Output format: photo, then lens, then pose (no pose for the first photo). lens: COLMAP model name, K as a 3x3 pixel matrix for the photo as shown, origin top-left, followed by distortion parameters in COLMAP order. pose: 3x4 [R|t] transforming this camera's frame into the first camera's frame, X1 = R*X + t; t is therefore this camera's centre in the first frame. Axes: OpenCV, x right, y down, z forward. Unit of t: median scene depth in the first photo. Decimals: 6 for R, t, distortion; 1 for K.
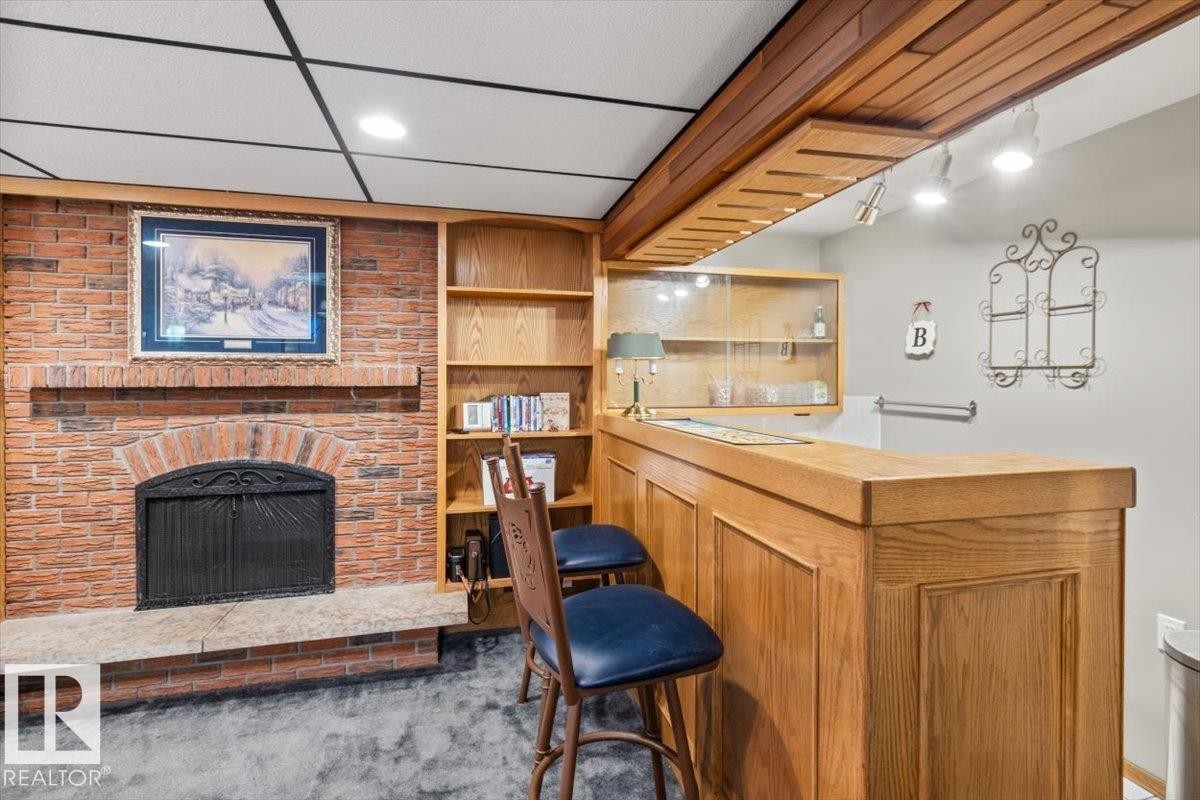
lens RADIAL K [[556.6, 0, 595.3], [0, 556.6, 378.9], [0, 0, 1]] dist [-0.004404, -0.000520]
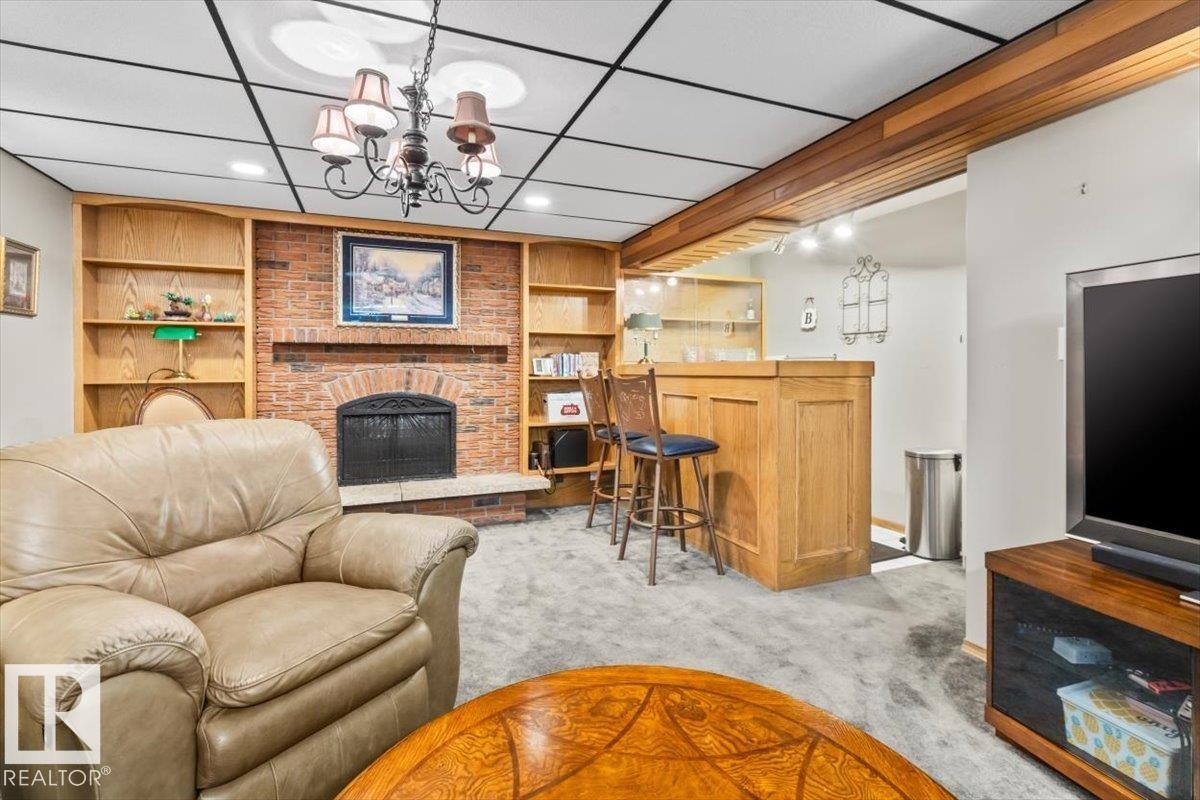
lens RADIAL K [[556.6, 0, 595.3], [0, 556.6, 378.9], [0, 0, 1]] dist [-0.004404, -0.000520]
pose [[0.991281, -0.004070, 0.131703, -0.293716], [0.002258, 0.999901, 0.013906, 0.087054], [-0.131747, -0.013488, 0.991192, -0.615132]]
